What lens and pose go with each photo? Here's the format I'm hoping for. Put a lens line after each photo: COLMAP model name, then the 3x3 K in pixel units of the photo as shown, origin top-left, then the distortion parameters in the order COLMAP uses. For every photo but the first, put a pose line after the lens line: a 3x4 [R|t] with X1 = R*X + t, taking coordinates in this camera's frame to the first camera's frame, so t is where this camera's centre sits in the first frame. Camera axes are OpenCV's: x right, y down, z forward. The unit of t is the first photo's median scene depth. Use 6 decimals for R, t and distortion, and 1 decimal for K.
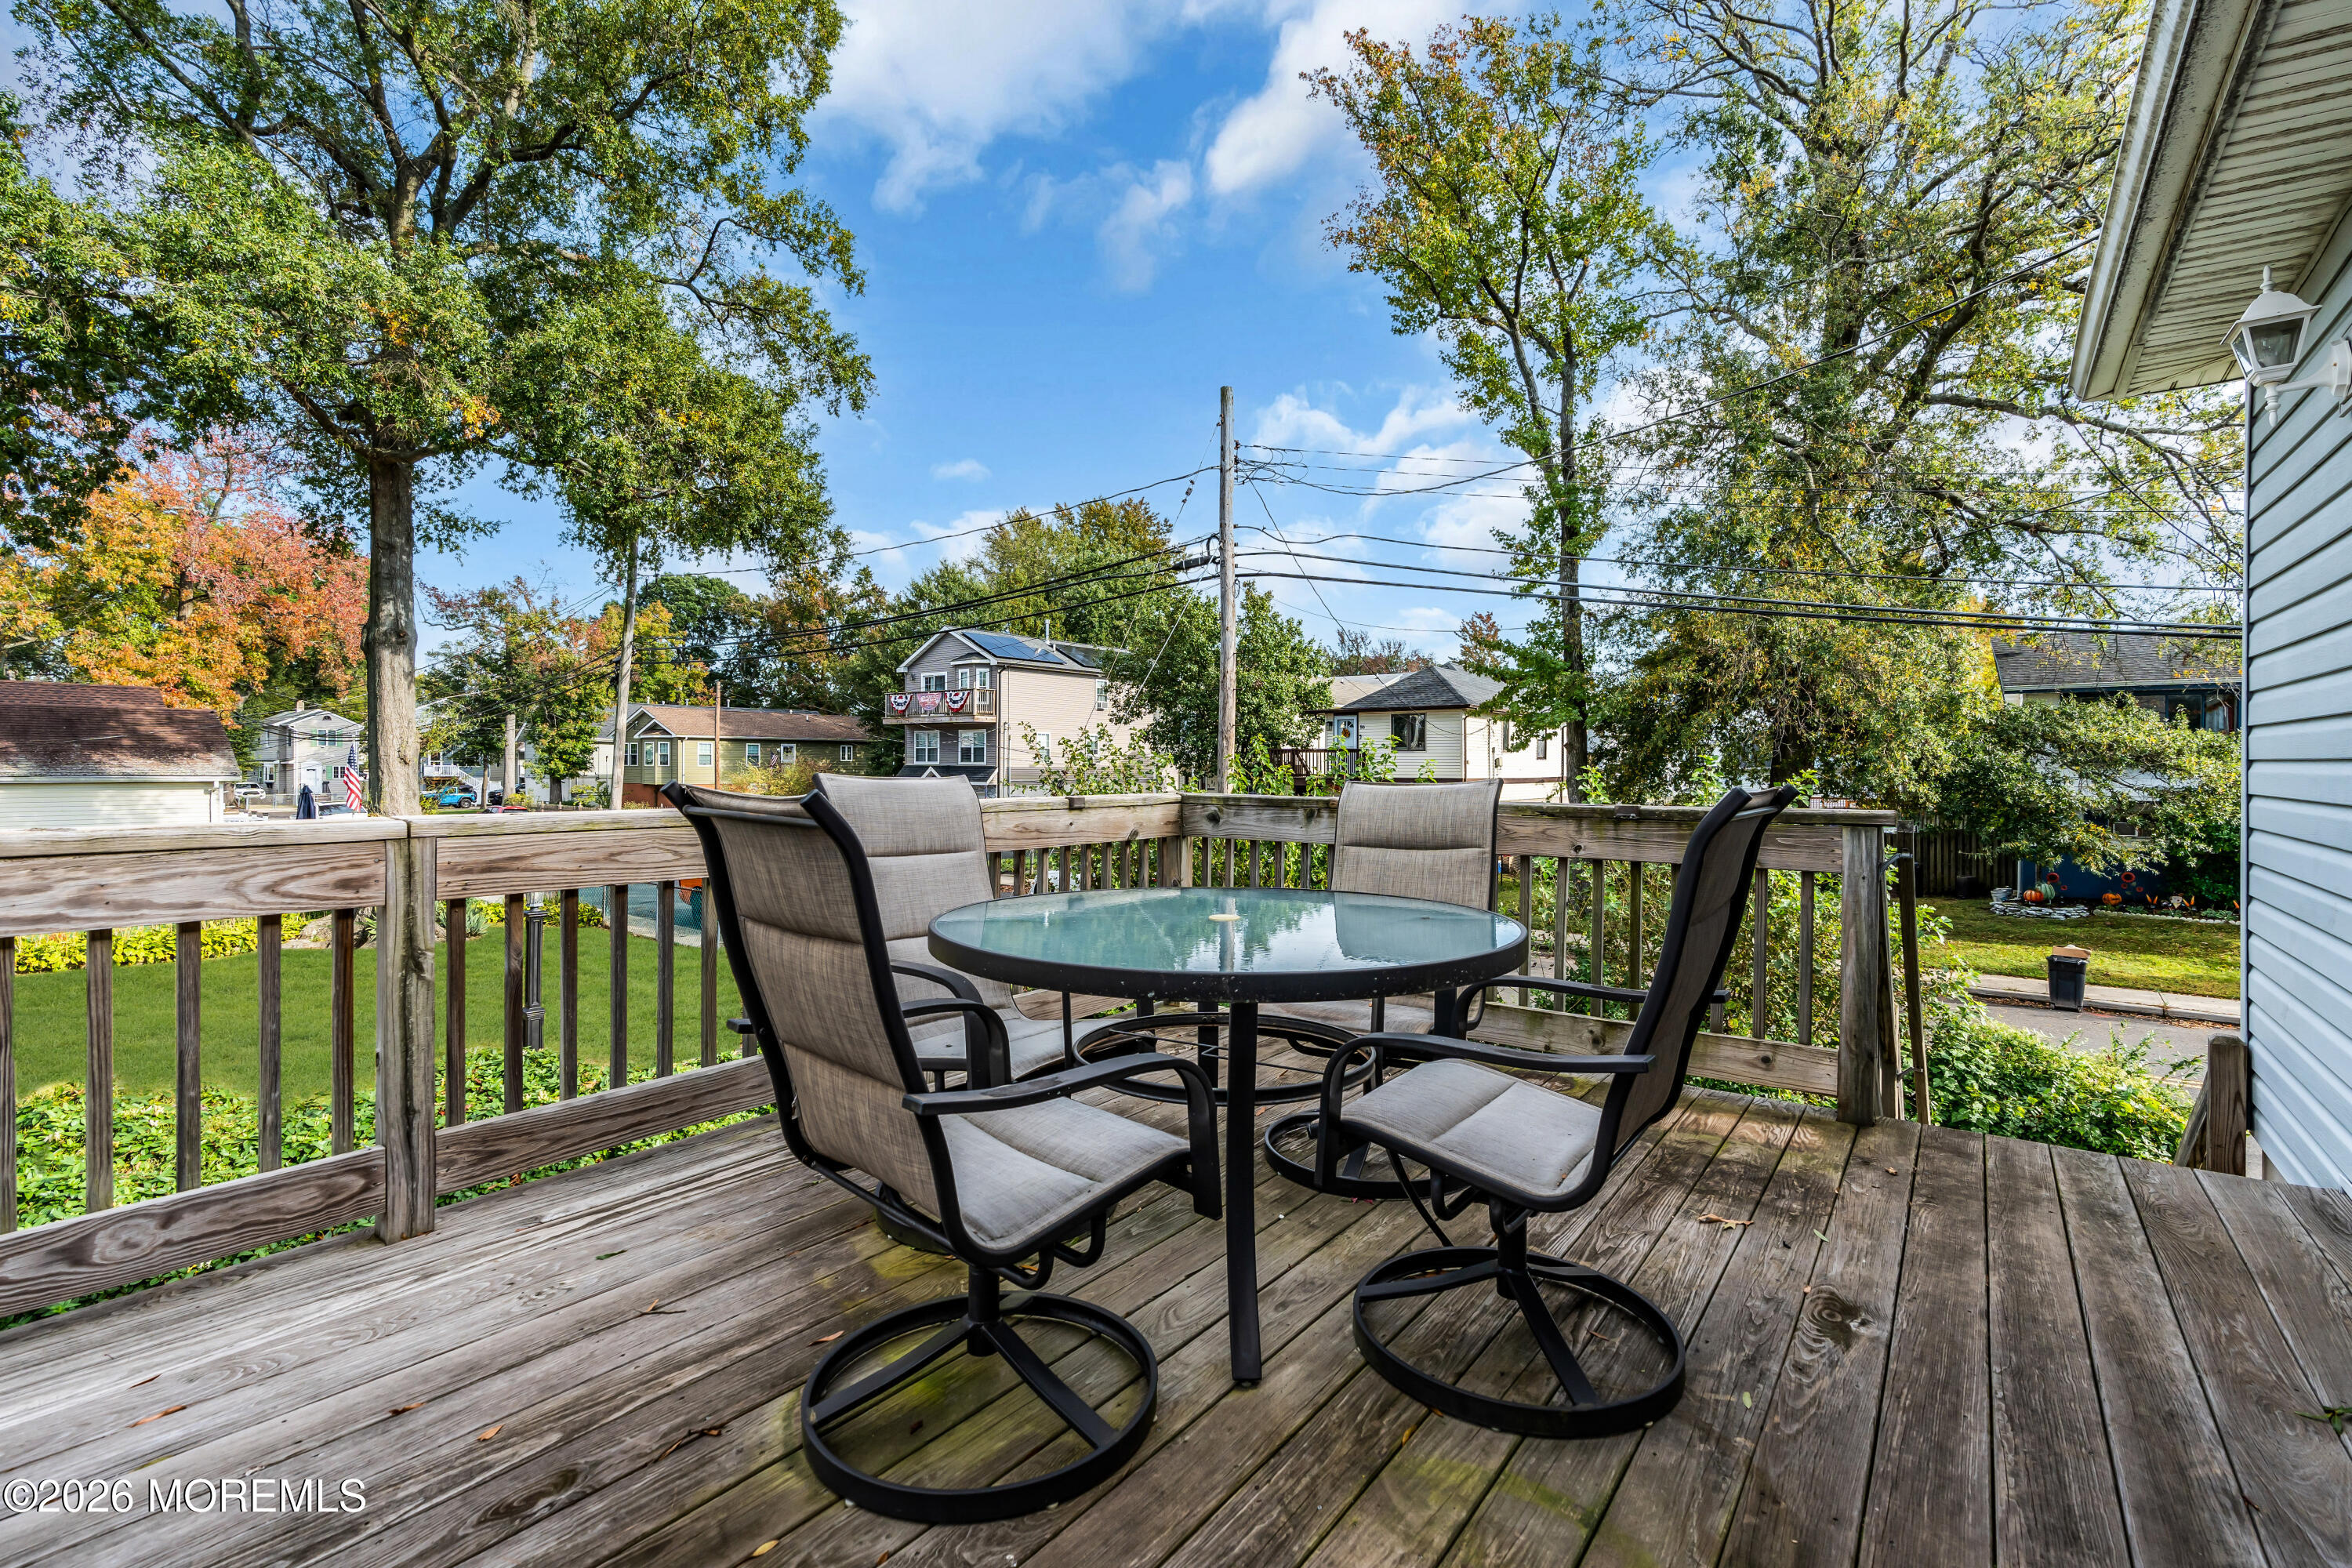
lens RADIAL K [[1064.8, 0, 1175.9], [0, 1064.8, 766.9], [0, 0, 1]] dist [-0.003999, -0.000688]
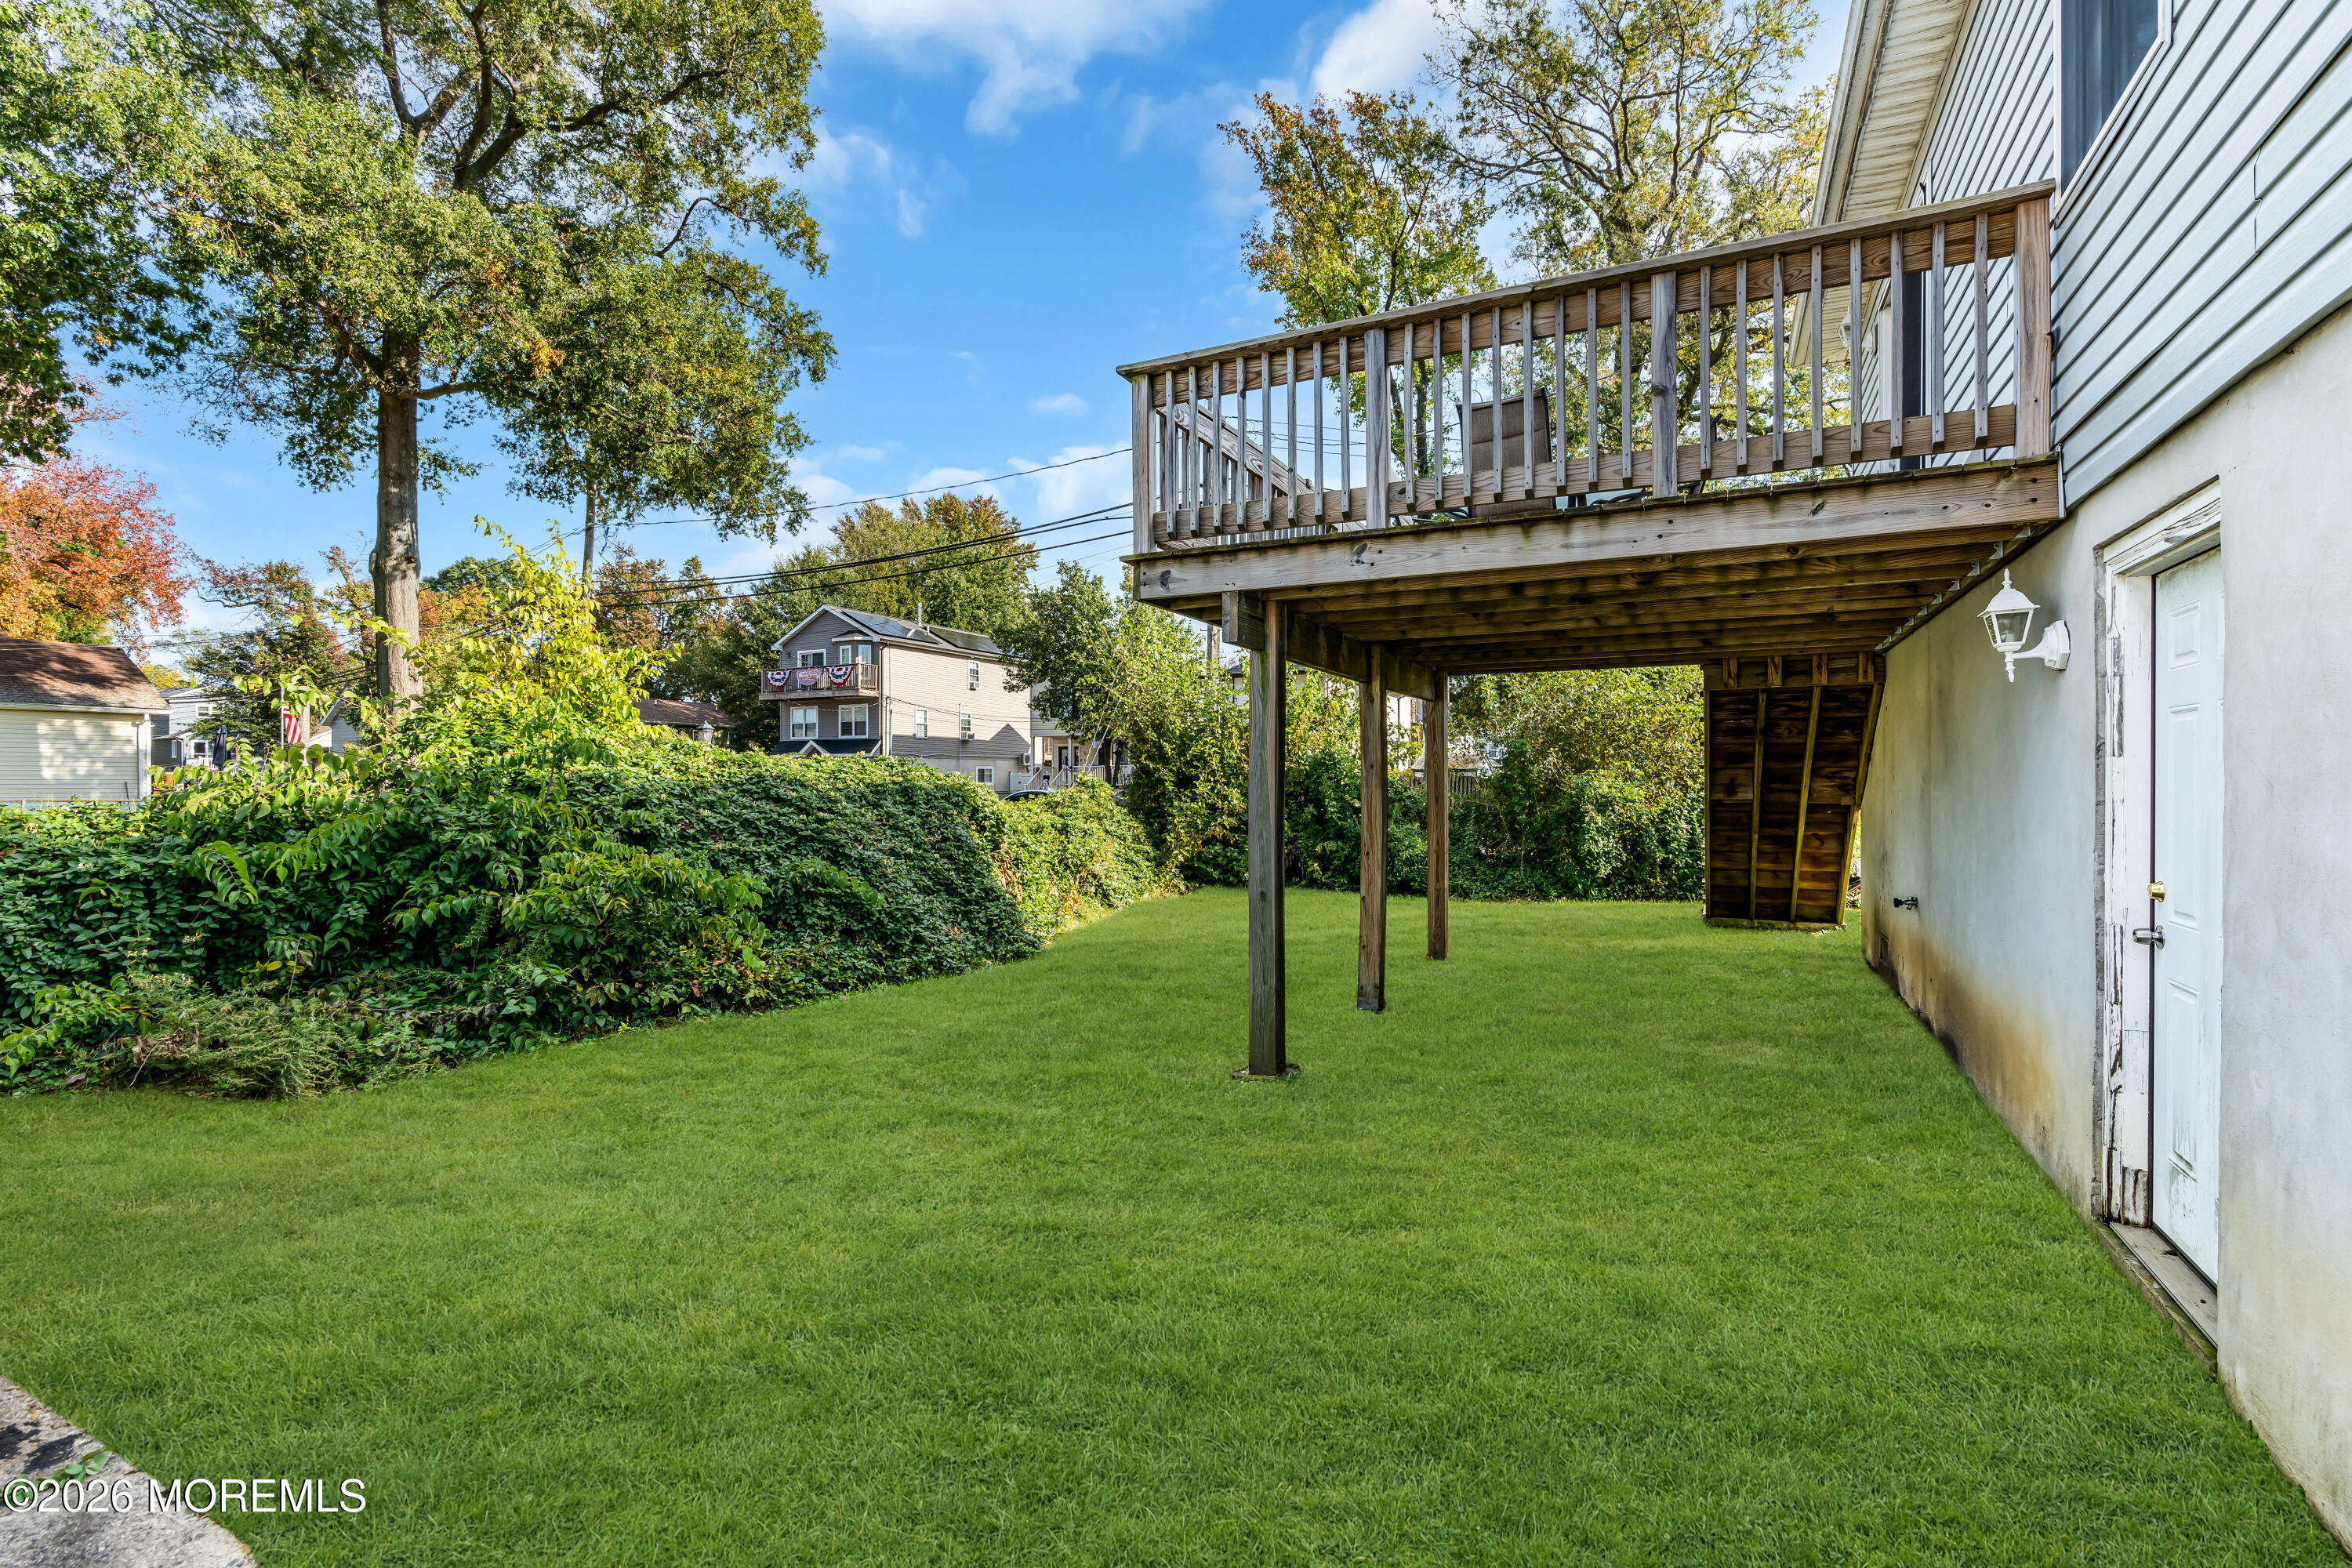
lens RADIAL K [[1064.9, 0, 1177.4], [0, 1064.9, 776.8], [0, 0, 1]] dist [-0.003857, 0.001037]
pose [[0.983090, -0.006281, 0.183018, -0.138699], [0.007326, 0.999960, -0.005033, 0.084791], [-0.182979, 0.006289, 0.983097, -0.154422]]
